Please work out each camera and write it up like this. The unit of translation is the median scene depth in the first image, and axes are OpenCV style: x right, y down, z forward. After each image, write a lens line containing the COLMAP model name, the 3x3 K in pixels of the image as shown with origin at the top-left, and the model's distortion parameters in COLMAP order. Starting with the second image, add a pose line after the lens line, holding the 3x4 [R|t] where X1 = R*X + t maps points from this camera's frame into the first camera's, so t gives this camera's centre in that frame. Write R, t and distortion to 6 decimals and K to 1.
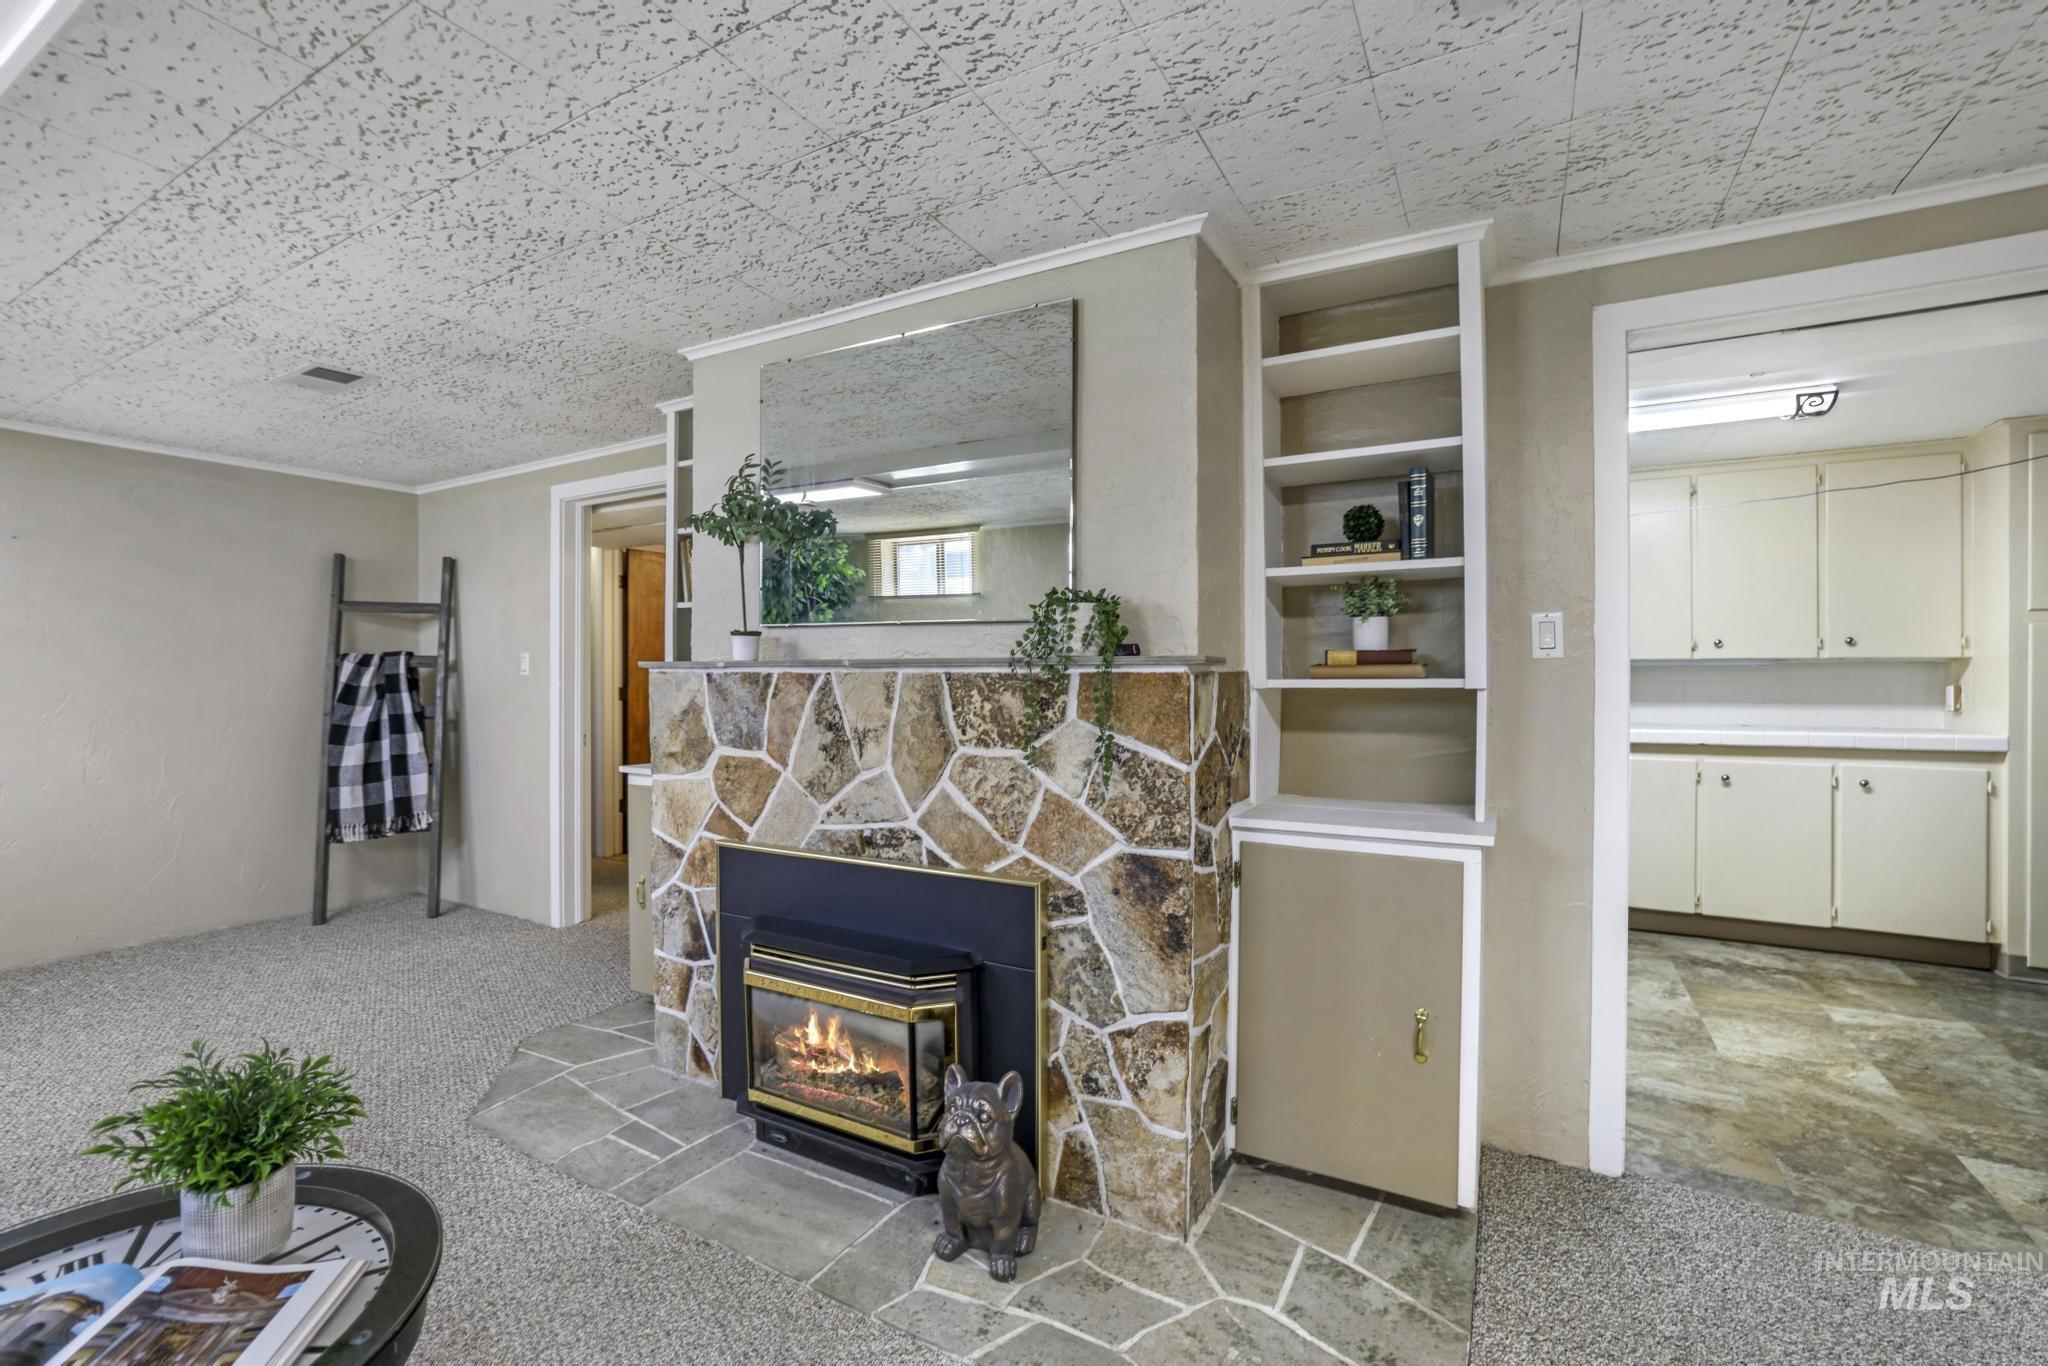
lens RADIAL K [[899.3, 0, 1009.2], [0, 899.3, 671.3], [0, 0, 1]] dist [-0.043984, 0.016628]
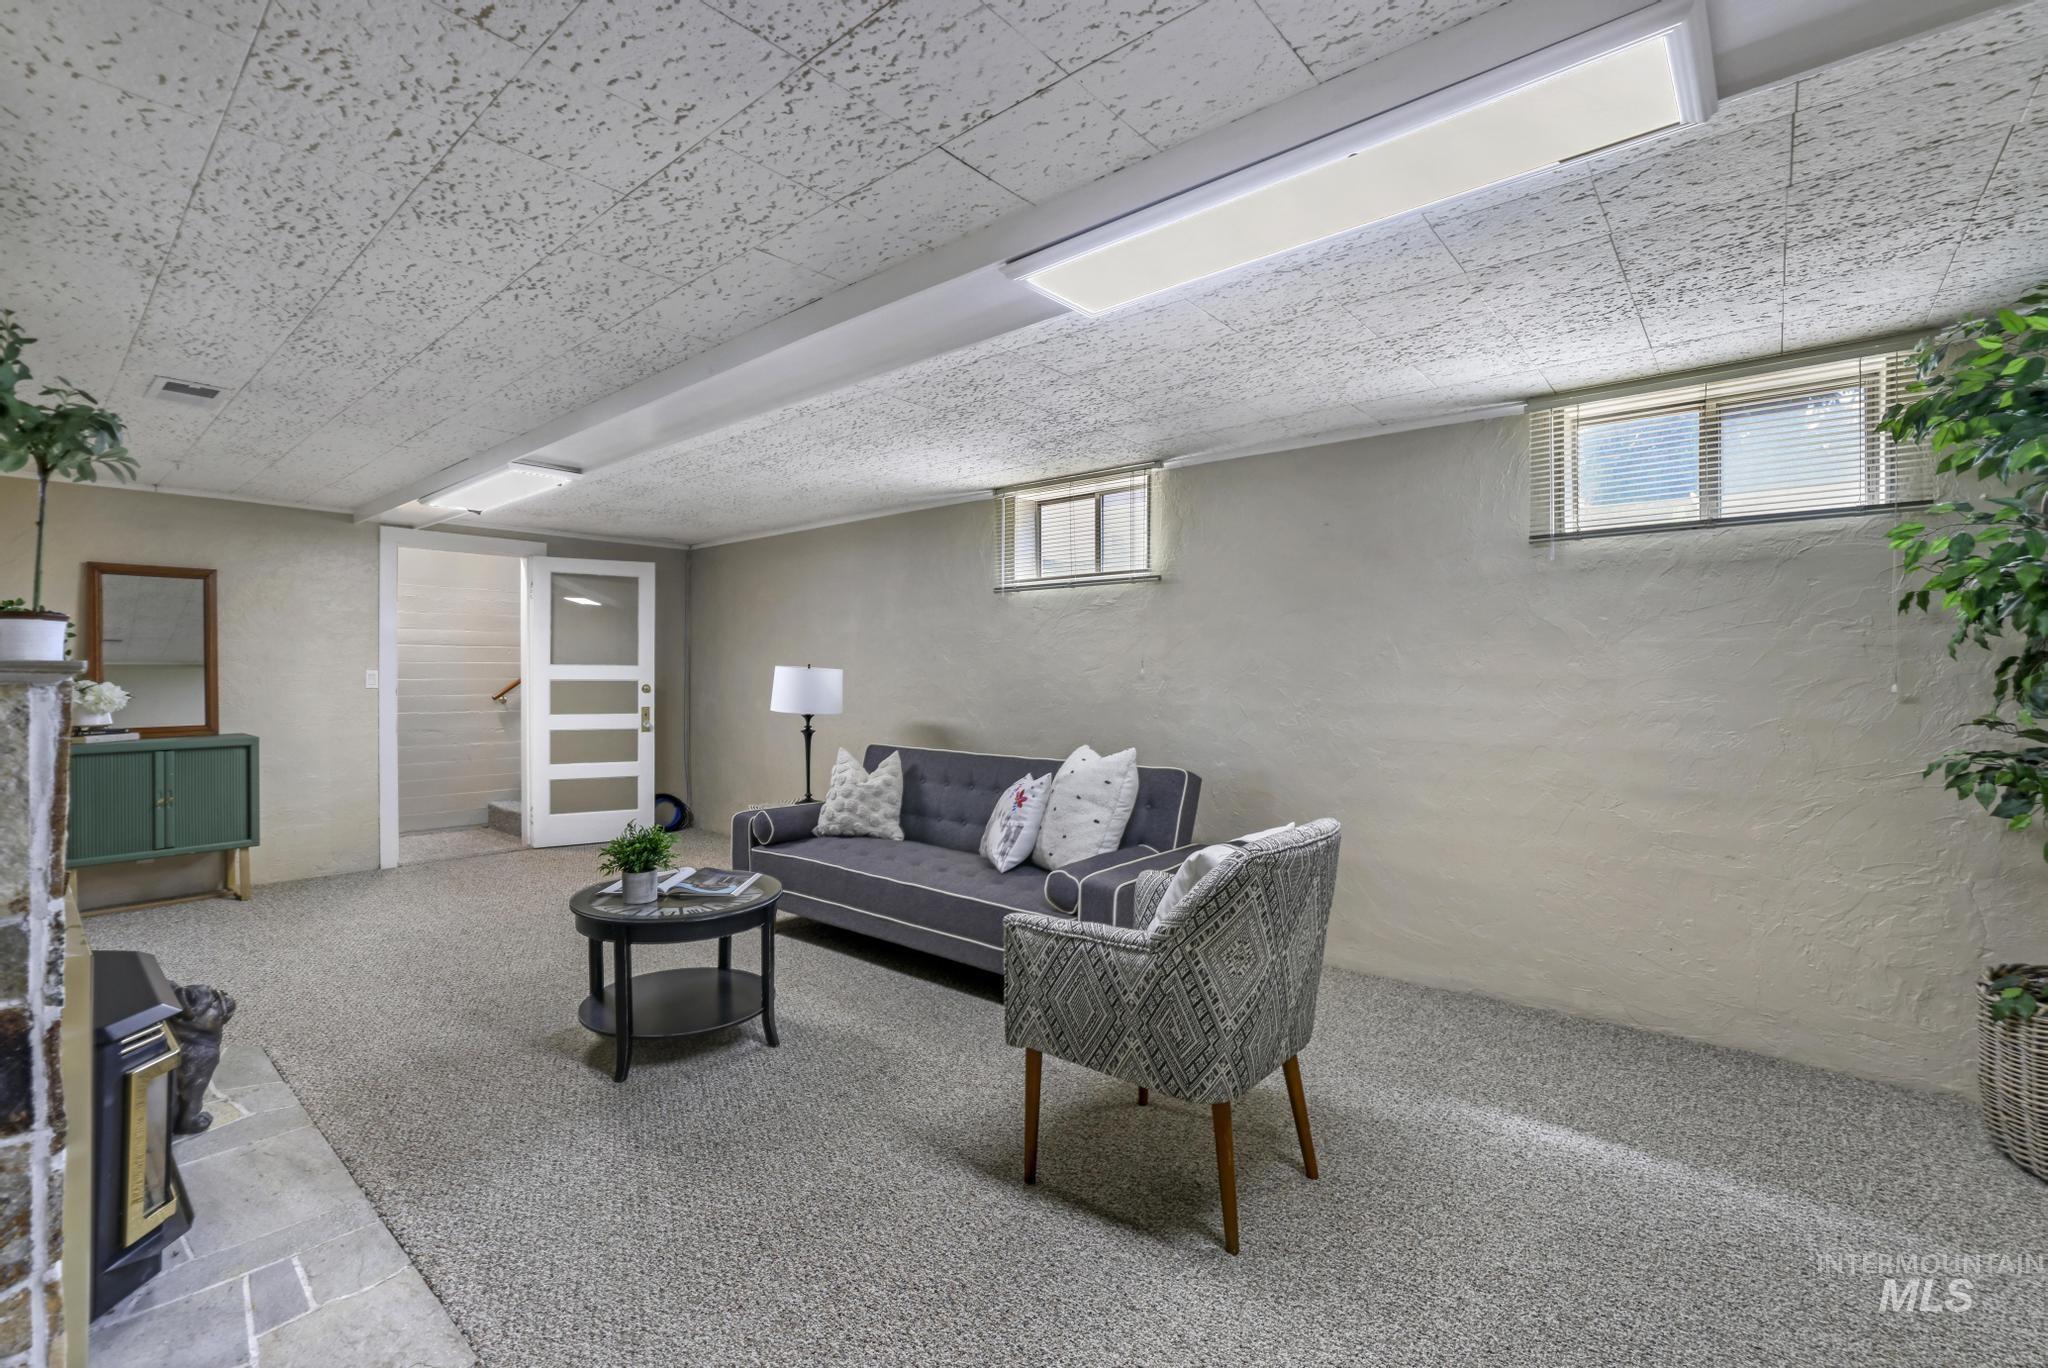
lens RADIAL K [[899.3, 0, 1009.2], [0, 899.3, 672.3], [0, 0, 1]] dist [-0.043984, 0.016628]
pose [[-0.982737, -0.001238, 0.185006, -1.381595], [-0.002445, 0.999977, -0.006299, -0.004819], [-0.184994, -0.006643, -0.982717, 1.919033]]
